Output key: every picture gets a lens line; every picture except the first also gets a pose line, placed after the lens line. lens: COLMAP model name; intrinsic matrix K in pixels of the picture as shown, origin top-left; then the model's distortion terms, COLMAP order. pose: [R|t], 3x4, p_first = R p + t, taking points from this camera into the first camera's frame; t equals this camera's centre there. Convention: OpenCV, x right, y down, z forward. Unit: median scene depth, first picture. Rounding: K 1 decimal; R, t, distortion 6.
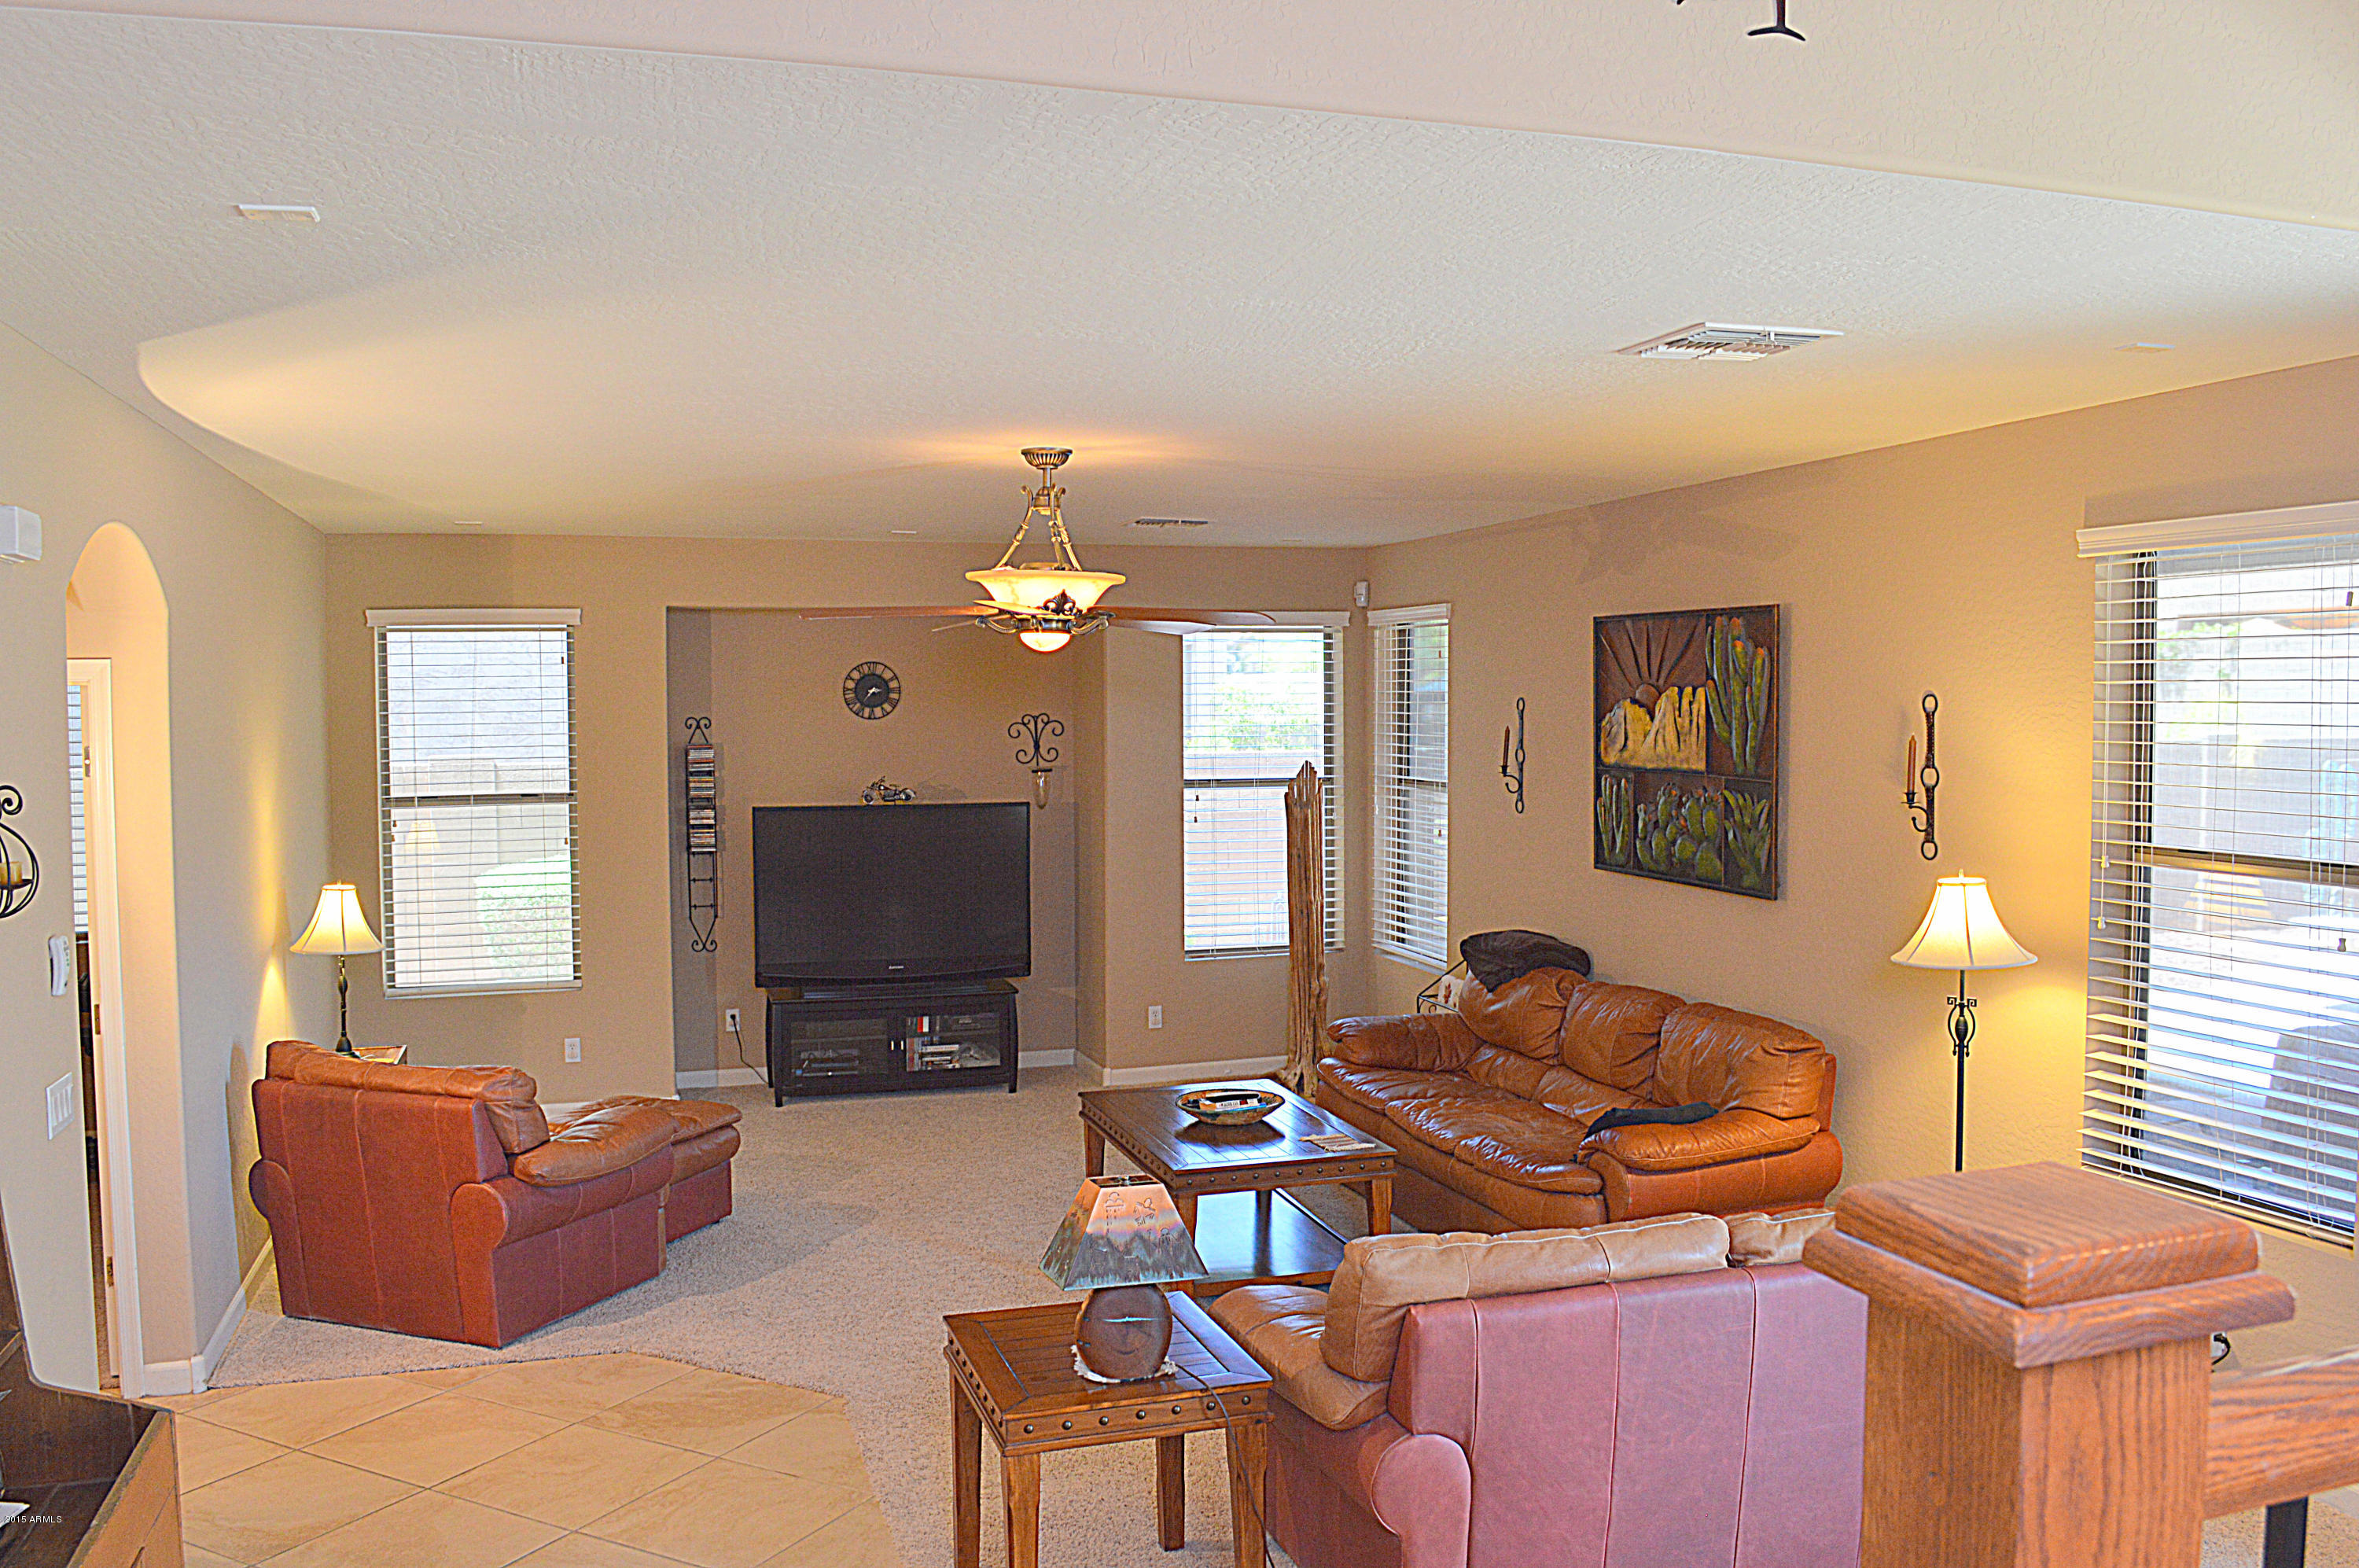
lens RADIAL K [[1886.2, 0, 1186.1], [0, 1886.2, 786.3], [0, 0, 1]] dist [-0.091475, 0.018699]
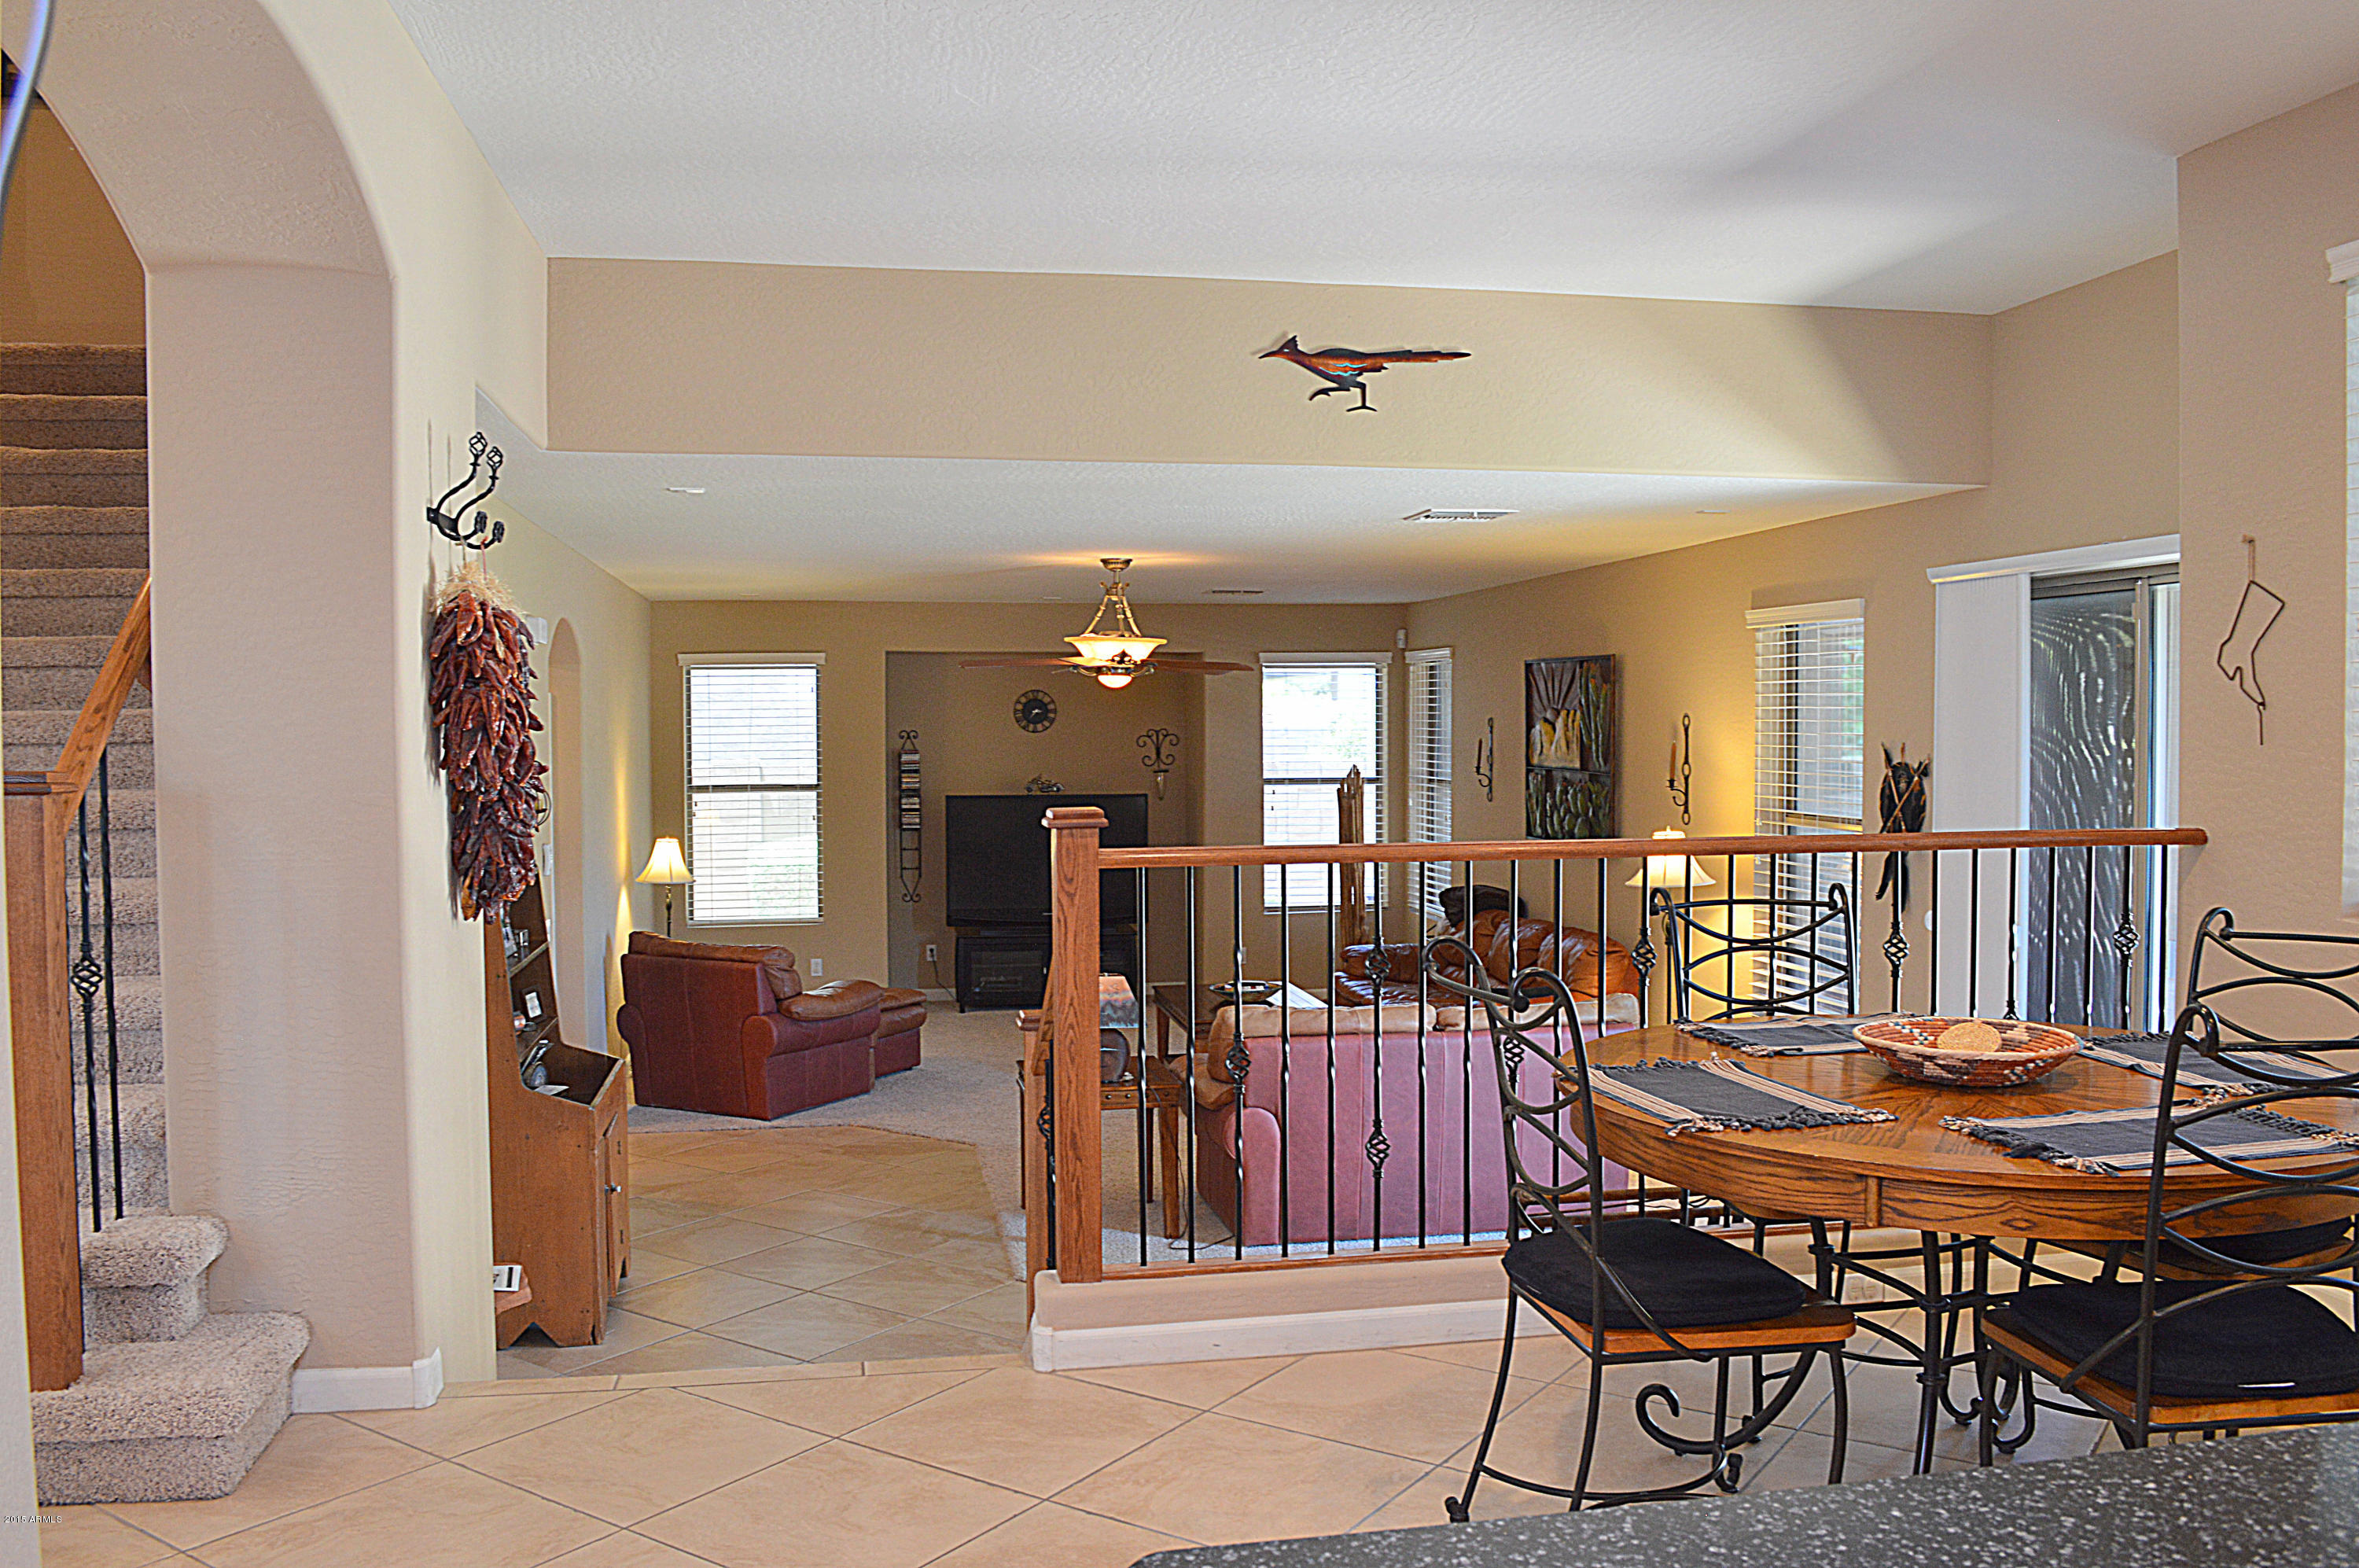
lens RADIAL K [[1886.2, 0, 1186.1], [0, 1886.2, 786.3], [0, 0, 1]] dist [-0.091475, 0.018699]
pose [[0.992410, 0.006739, -0.122789, 0.132196], [-0.007978, 0.999922, -0.009603, 0.018703], [0.122714, 0.010510, 0.992386, -0.408183]]
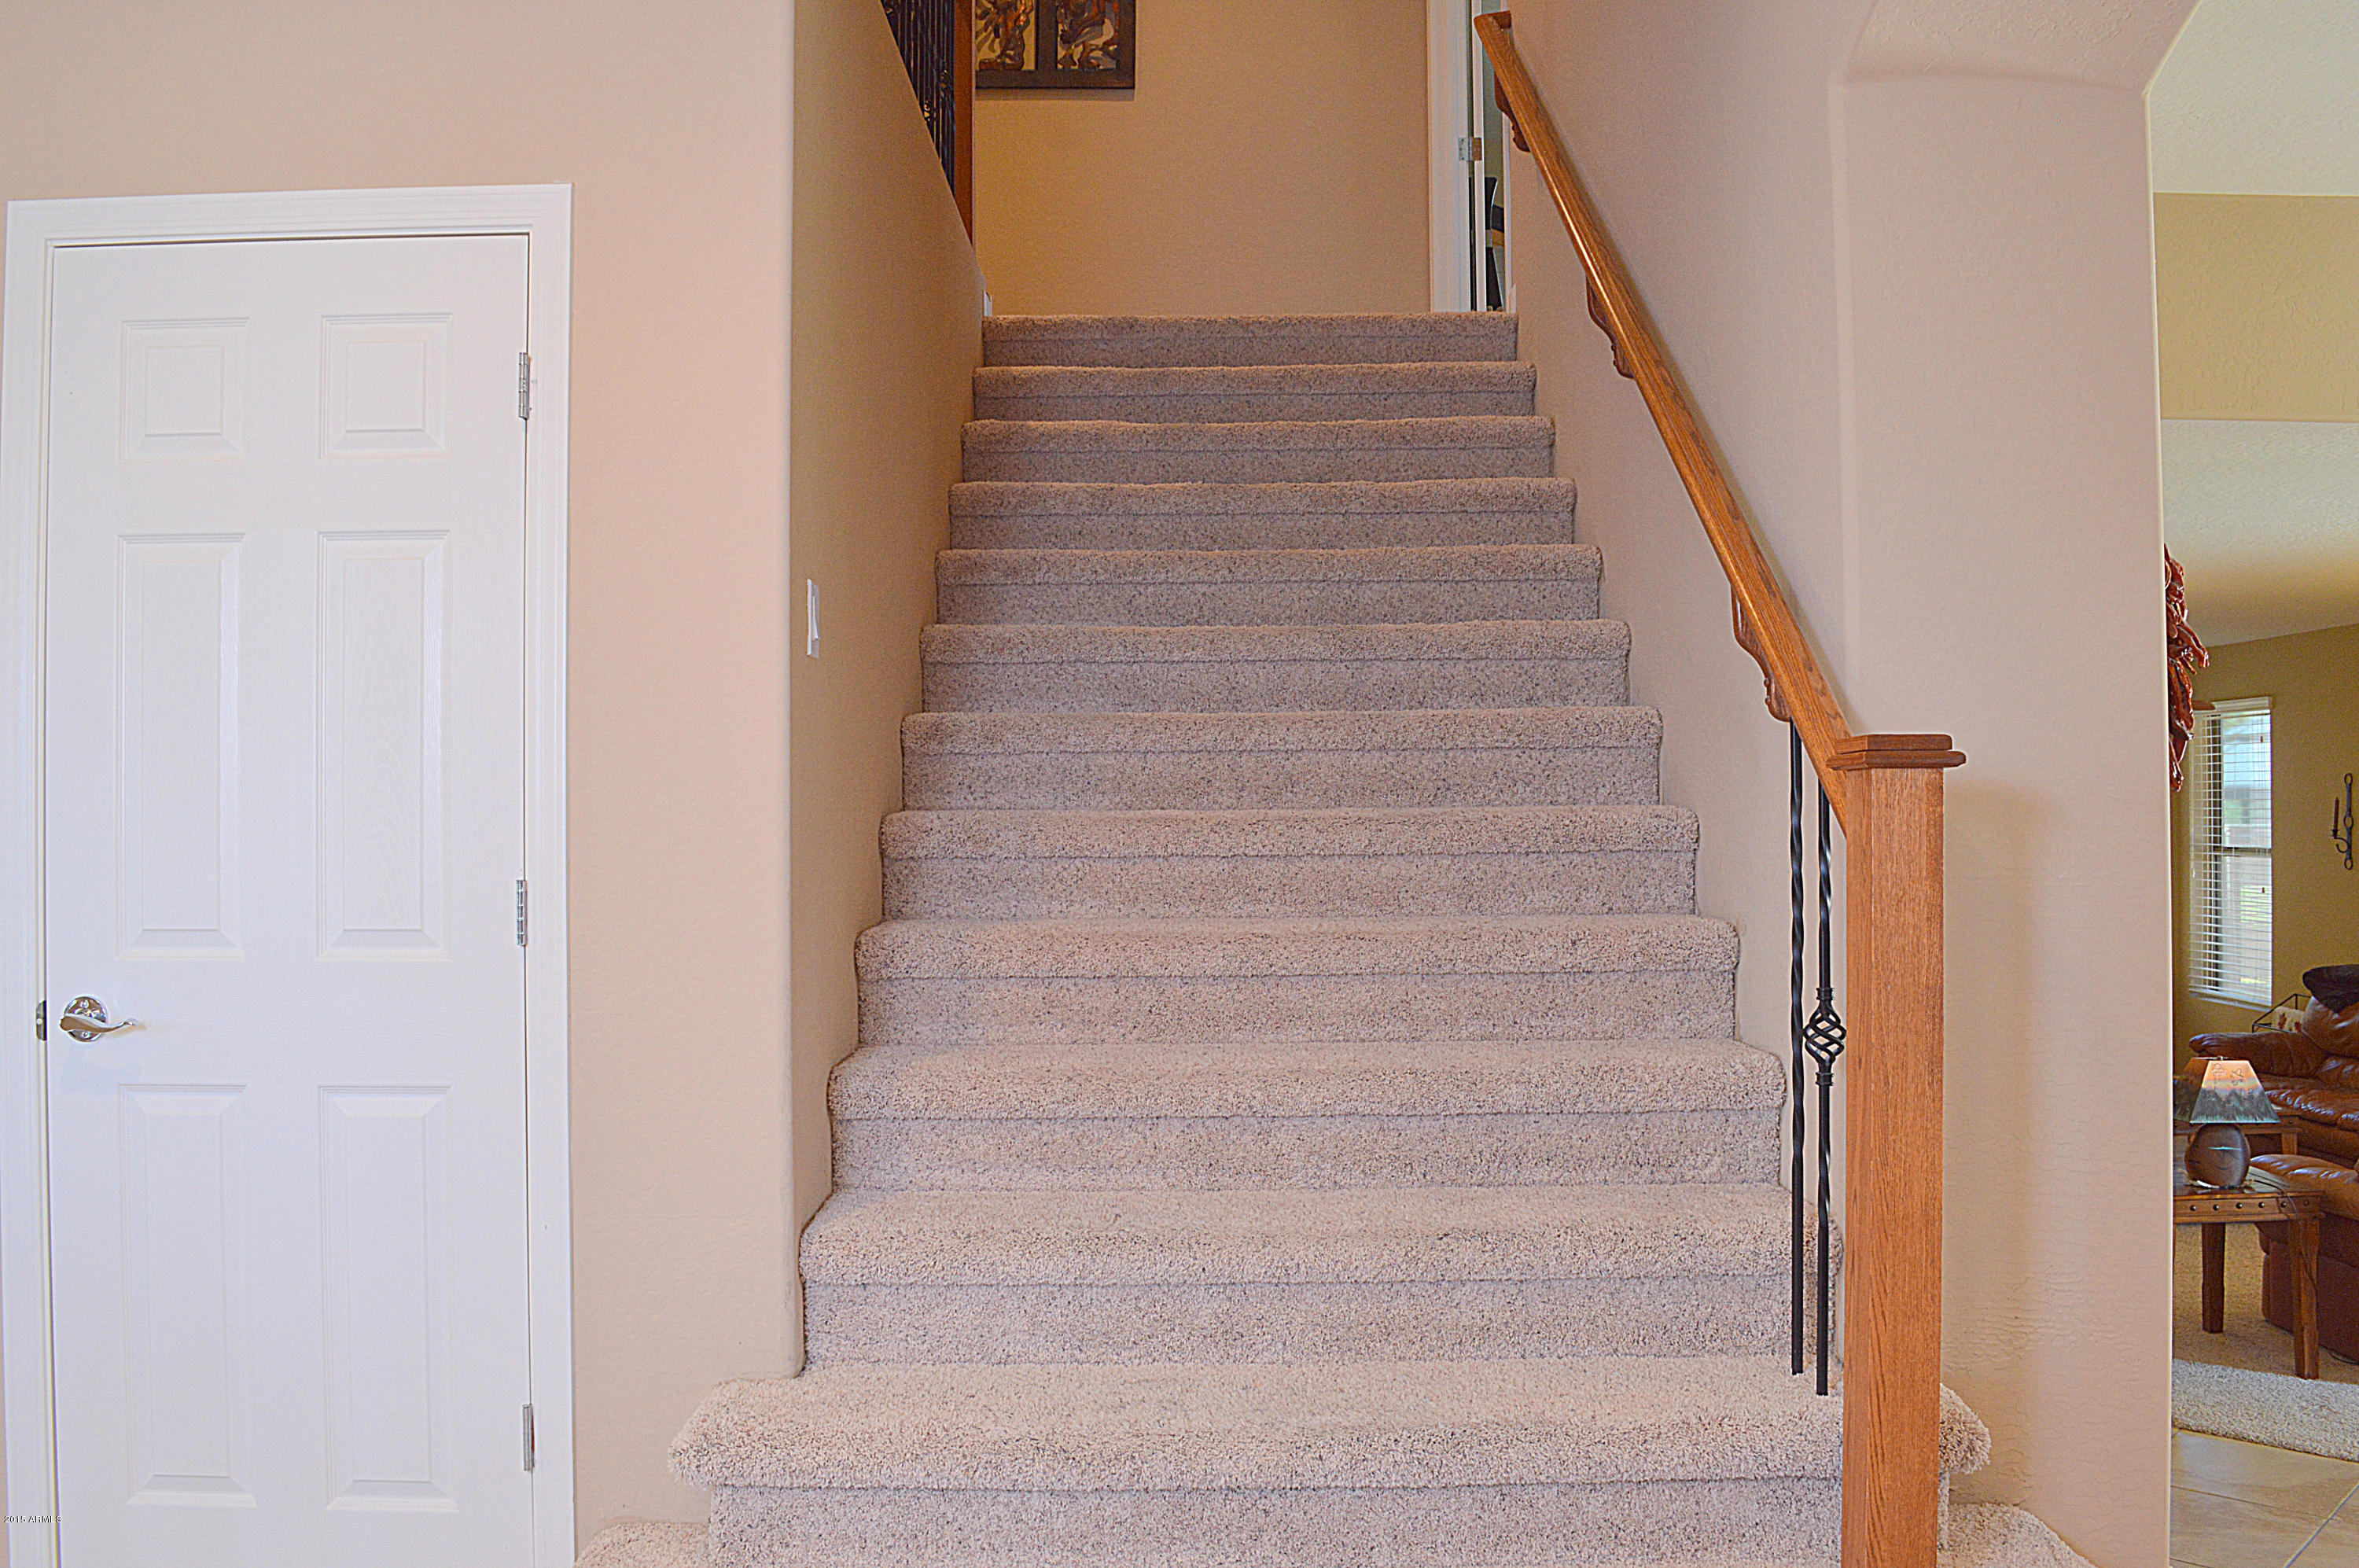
lens RADIAL K [[1886.2, 0, 1186.1], [0, 1886.2, 786.3], [0, 0, 1]] dist [-0.091475, 0.018699]
pose [[0.953495, -0.002025, -0.301402, -0.187815], [-0.015219, 0.998378, -0.054853, 0.037918], [0.301024, 0.056889, 0.951918, -0.346236]]
